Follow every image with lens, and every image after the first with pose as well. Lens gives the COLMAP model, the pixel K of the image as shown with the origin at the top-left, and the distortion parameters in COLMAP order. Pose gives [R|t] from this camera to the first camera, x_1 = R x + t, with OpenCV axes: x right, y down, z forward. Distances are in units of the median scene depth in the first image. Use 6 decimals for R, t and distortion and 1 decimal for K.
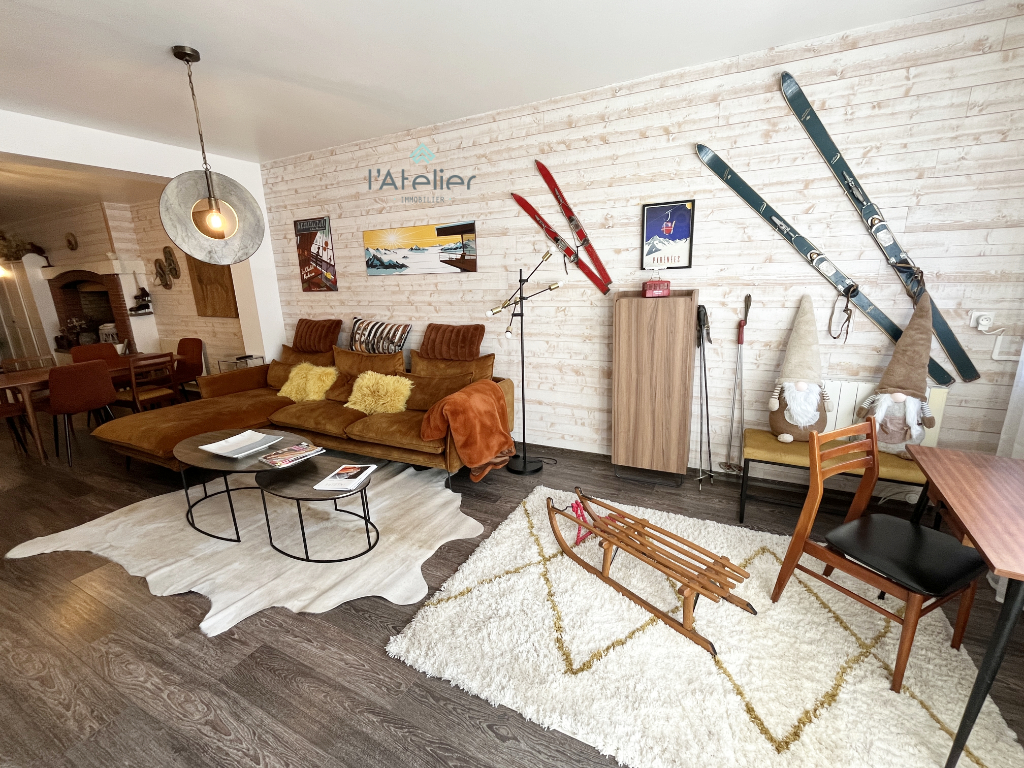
lens RADIAL K [[422.5, 0, 517.1], [0, 422.5, 382.1], [0, 0, 1]] dist [0.000037, -0.000434]
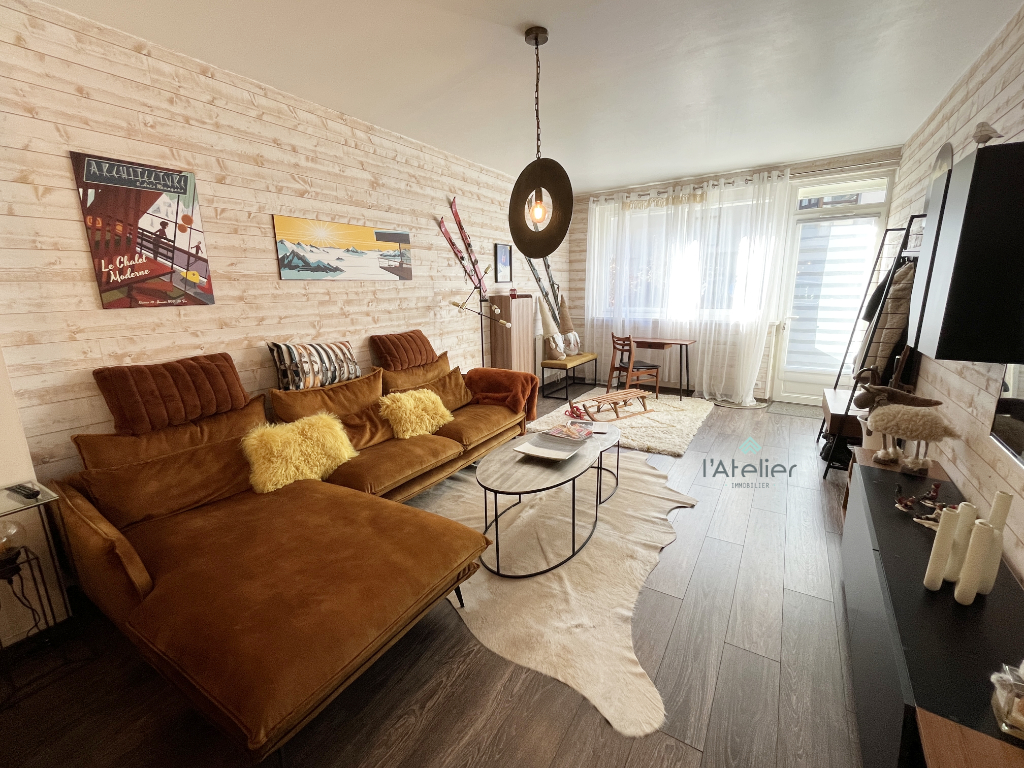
lens RADIAL K [[422.5, 0, 516.2], [0, 422.5, 379.6], [0, 0, 1]] dist [0.000037, -0.000434]
pose [[0.121795, -0.192119, 0.973784, -1.038171], [0.247908, 0.955882, 0.157580, -0.114469], [-0.961097, 0.222216, 0.164050, 0.576423]]
